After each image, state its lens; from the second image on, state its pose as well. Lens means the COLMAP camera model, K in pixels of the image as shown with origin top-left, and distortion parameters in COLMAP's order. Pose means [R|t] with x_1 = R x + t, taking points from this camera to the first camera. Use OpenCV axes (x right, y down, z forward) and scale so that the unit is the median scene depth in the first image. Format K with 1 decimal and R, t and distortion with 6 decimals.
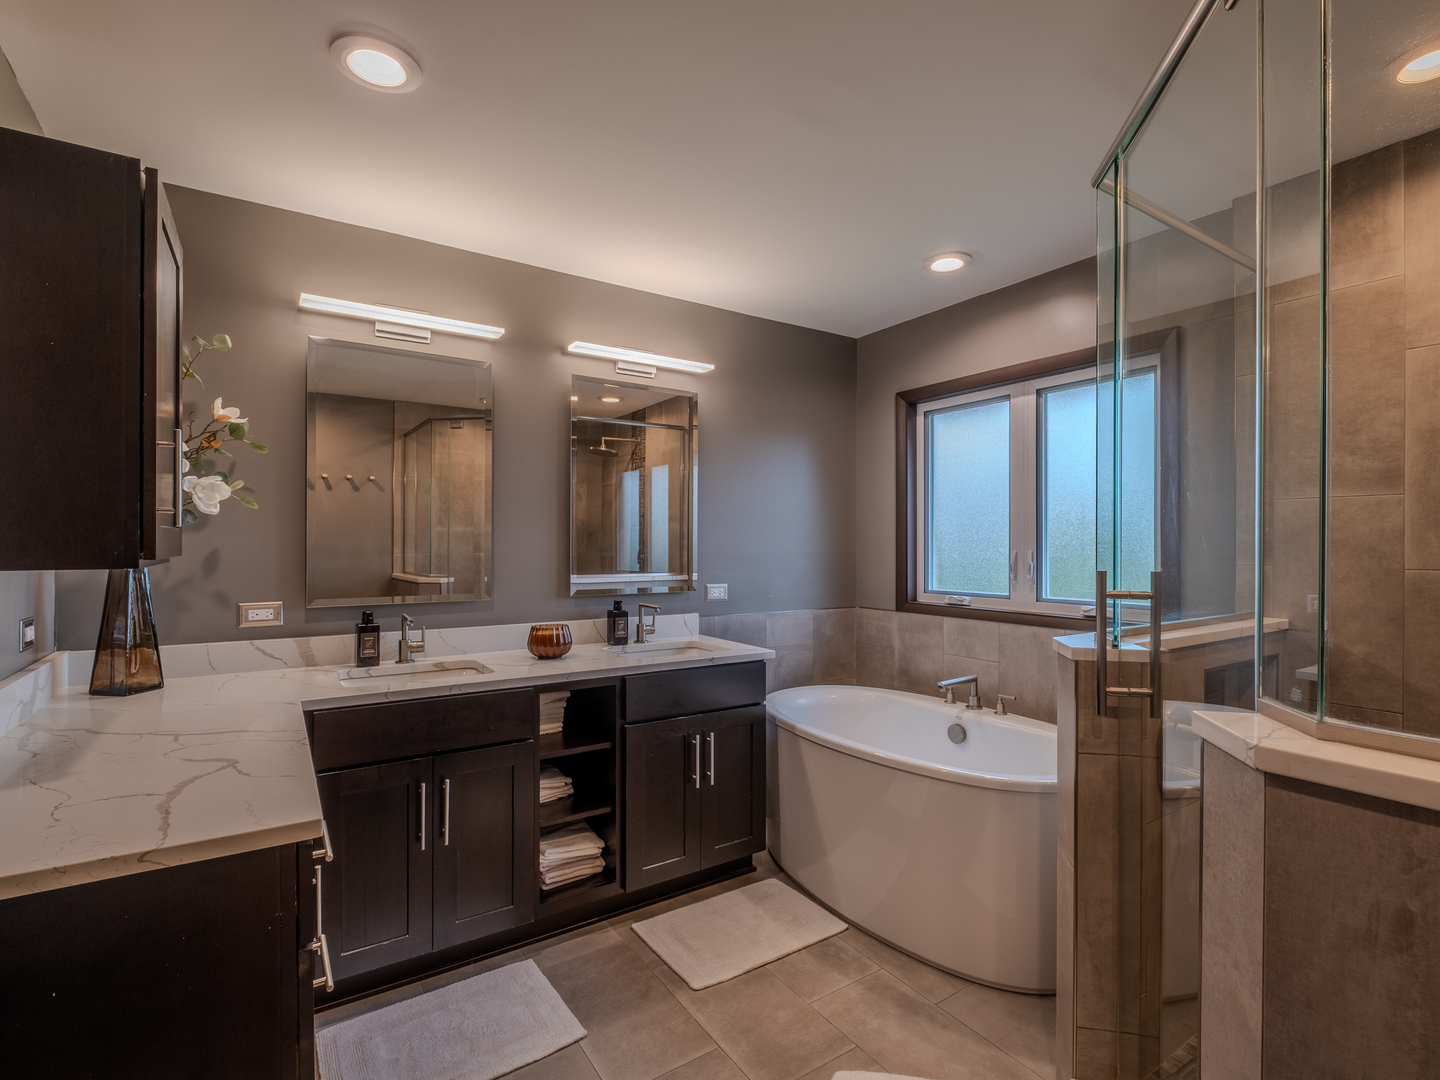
lens RADIAL K [[701.6, 0, 741.3], [0, 701.6, 546.9], [0, 0, 1]] dist [-0.001715, -0.000550]
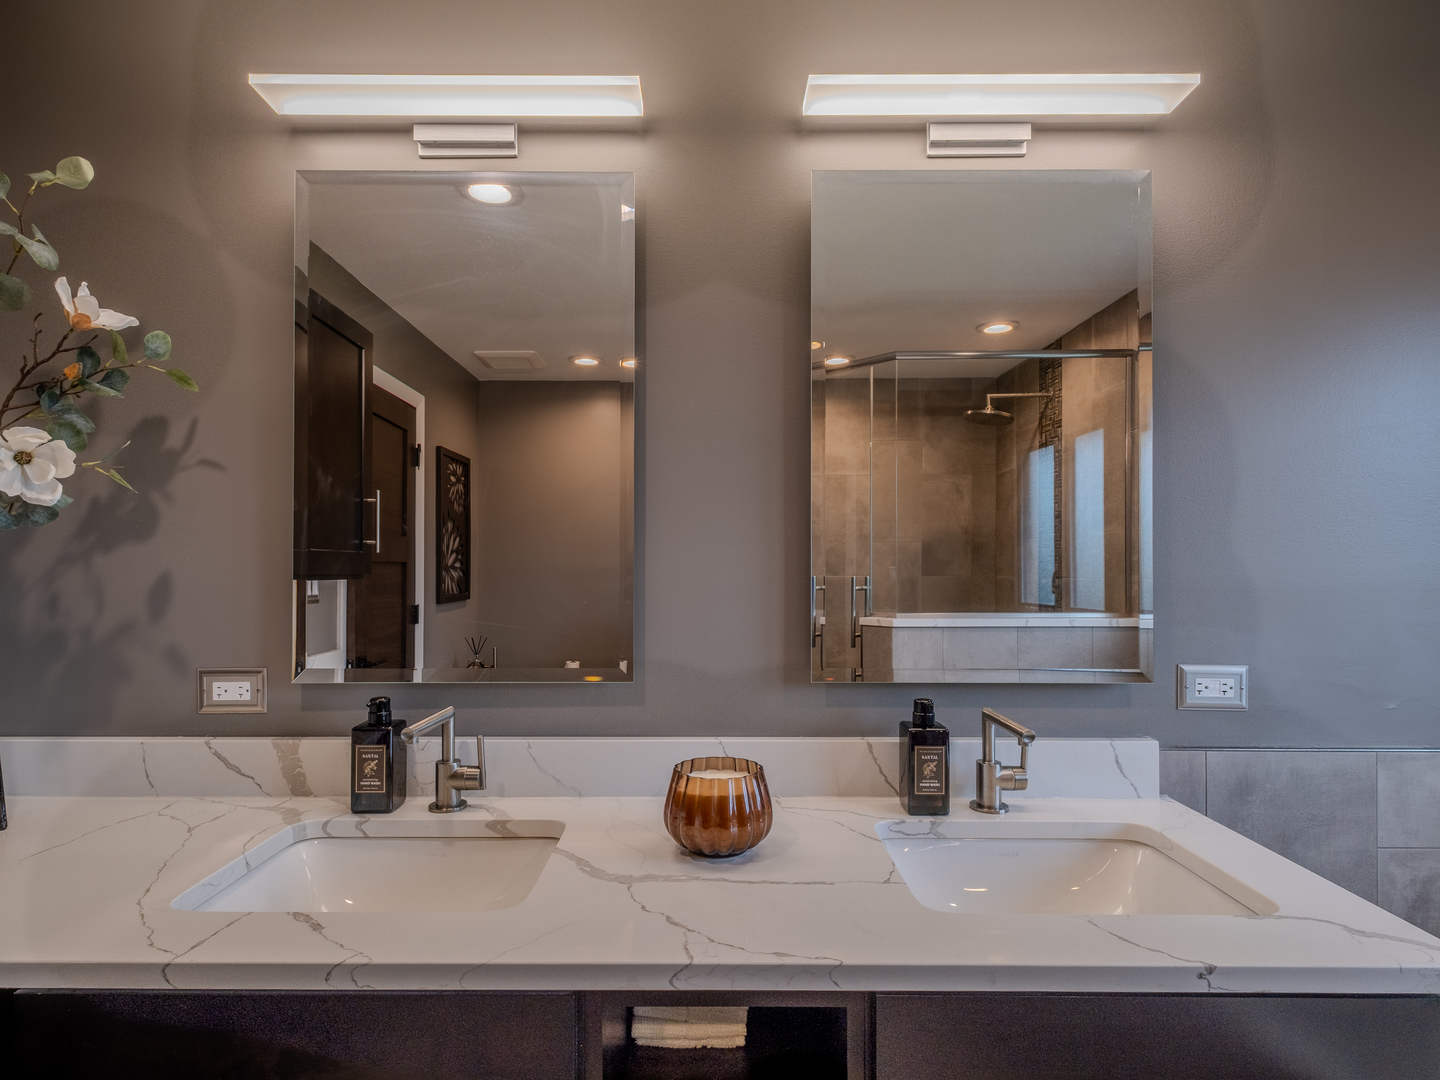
lens RADIAL K [[753.1, 0, 716.4], [0, 753.1, 557.2], [0, 0, 1]] dist [0.002101, -0.000919]
pose [[0.823537, -0.007819, -0.567208, -0.026714], [0.000601, 0.999916, -0.012911, -0.000669], [0.567262, 0.010291, 0.823473, 0.555486]]
